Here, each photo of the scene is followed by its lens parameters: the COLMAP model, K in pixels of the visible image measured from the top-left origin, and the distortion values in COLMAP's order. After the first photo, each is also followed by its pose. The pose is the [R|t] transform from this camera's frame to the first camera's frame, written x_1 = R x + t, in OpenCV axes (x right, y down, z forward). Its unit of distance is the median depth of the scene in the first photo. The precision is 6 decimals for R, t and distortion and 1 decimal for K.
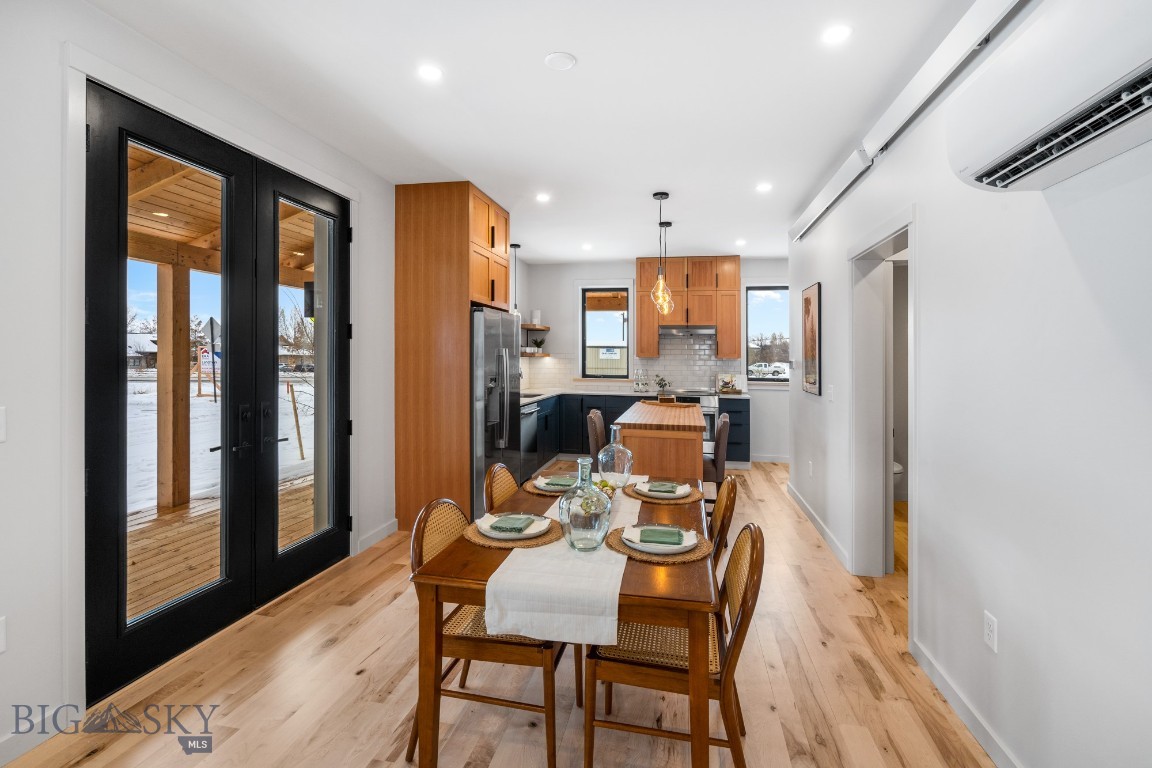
lens RADIAL K [[539.3, 0, 578.6], [0, 539.3, 369.4], [0, 0, 1]] dist [-0.000615, 0.000838]
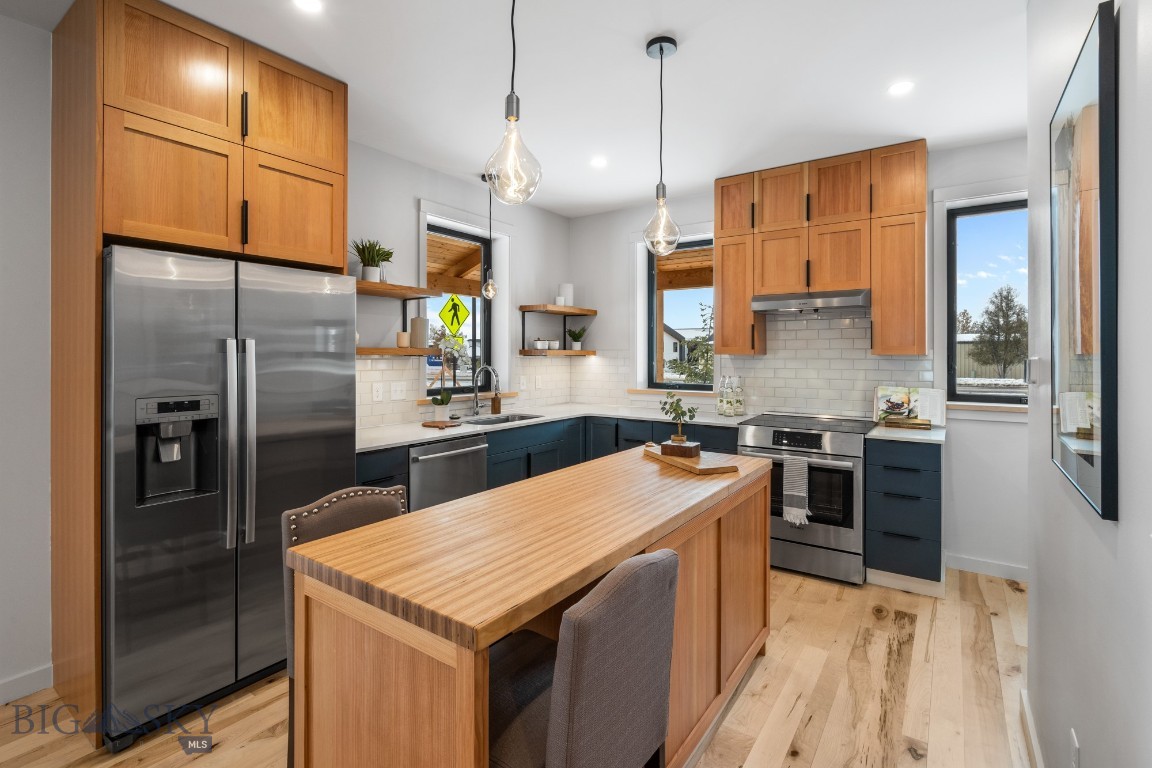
lens RADIAL K [[531.3, 0, 578.0], [0, 531.3, 379.3], [0, 0, 1]] dist [-0.005482, 0.000611]
pose [[0.915268, 0.008680, -0.402752, 0.202367], [-0.000416, 0.999788, 0.020601, -0.008223], [0.402846, -0.018688, 0.915077, 0.431369]]
